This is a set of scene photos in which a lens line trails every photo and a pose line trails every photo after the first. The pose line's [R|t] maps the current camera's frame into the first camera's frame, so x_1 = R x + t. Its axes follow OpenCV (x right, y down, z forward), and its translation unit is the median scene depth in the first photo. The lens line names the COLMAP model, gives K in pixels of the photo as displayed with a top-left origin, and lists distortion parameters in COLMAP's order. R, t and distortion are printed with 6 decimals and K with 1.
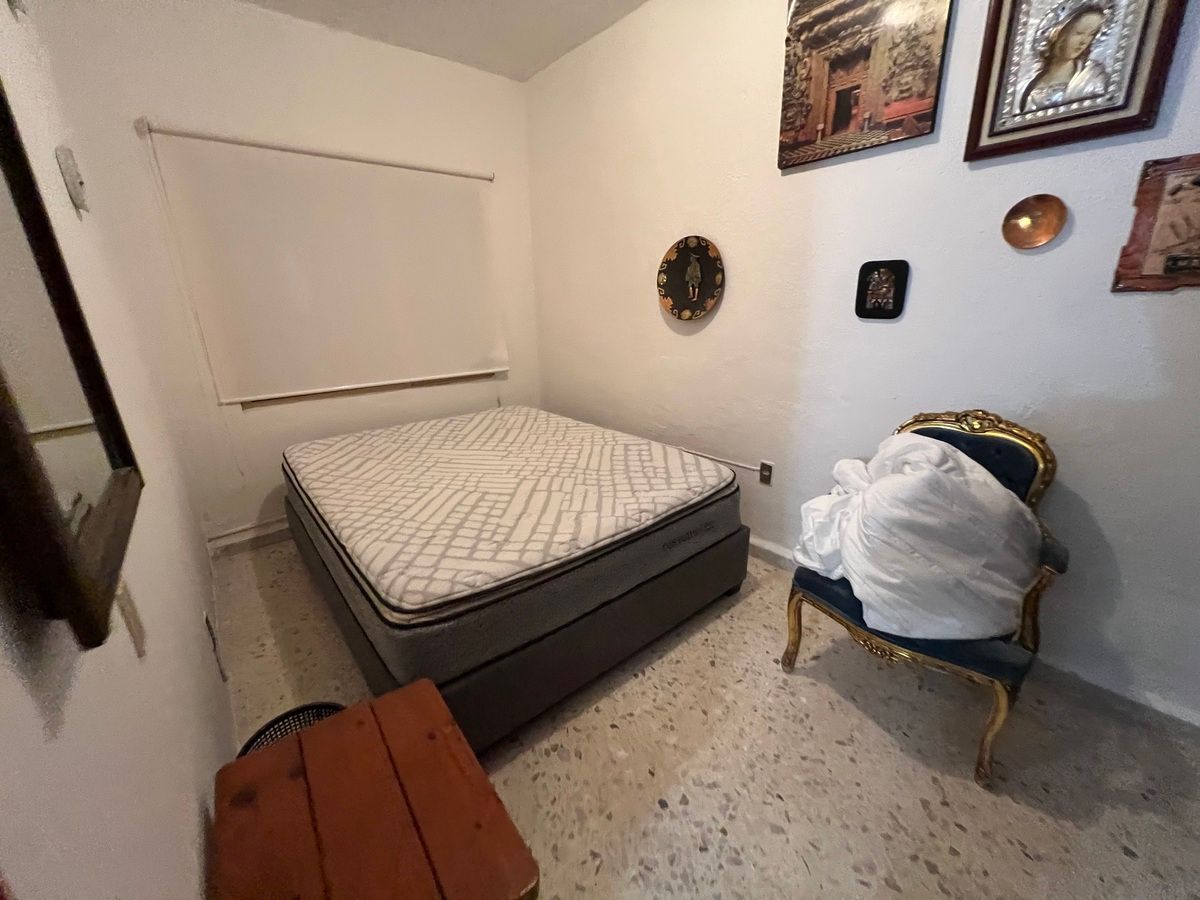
lens RADIAL K [[482.9, 0, 601.1], [0, 482.9, 447.1], [0, 0, 1]] dist [-0.001181, 0.000258]
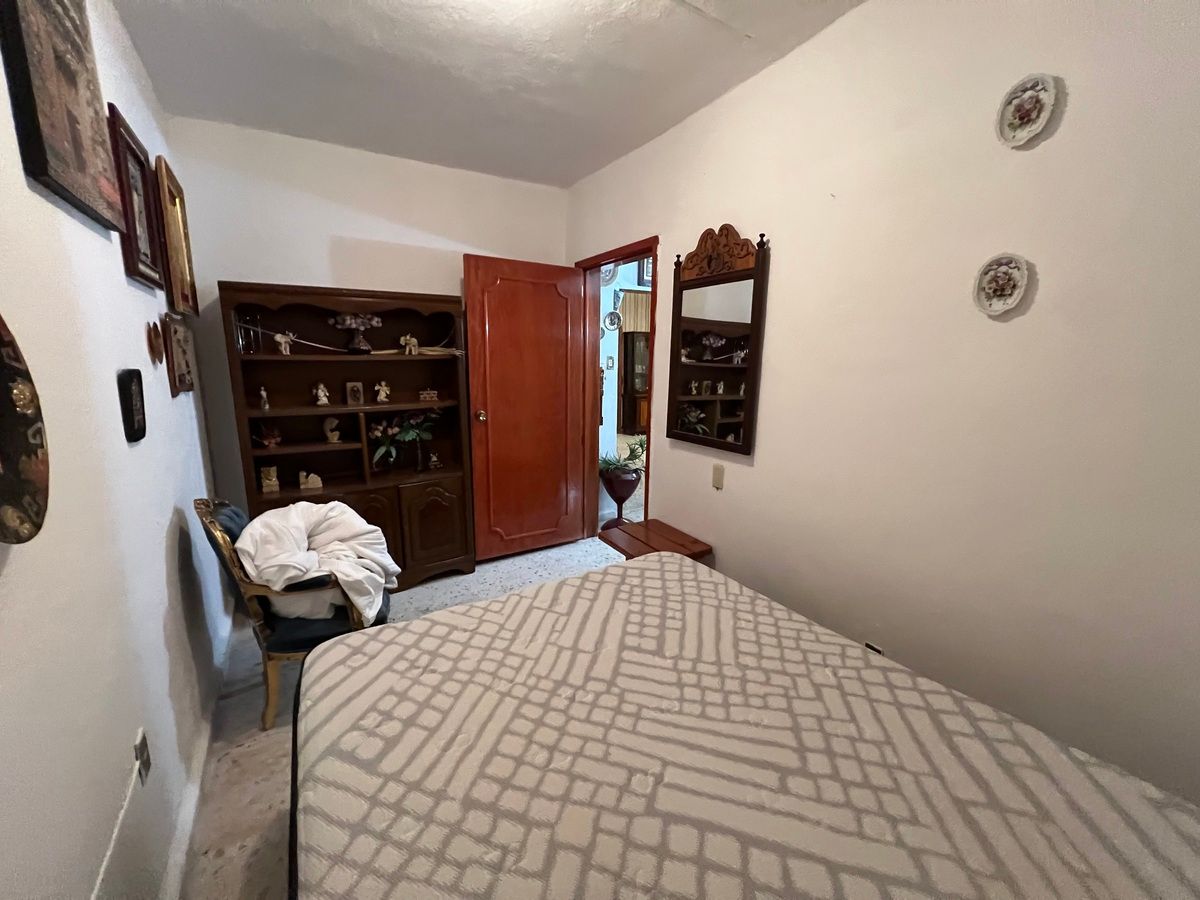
lens RADIAL K [[482.9, 0, 599.5], [0, 482.9, 448.9], [0, 0, 1]] dist [-0.001181, 0.000258]
pose [[-0.990280, -0.001506, 0.139082, -0.258861], [0.063348, 0.885329, 0.460629, -0.552187], [-0.123826, 0.464962, -0.876628, 1.563936]]
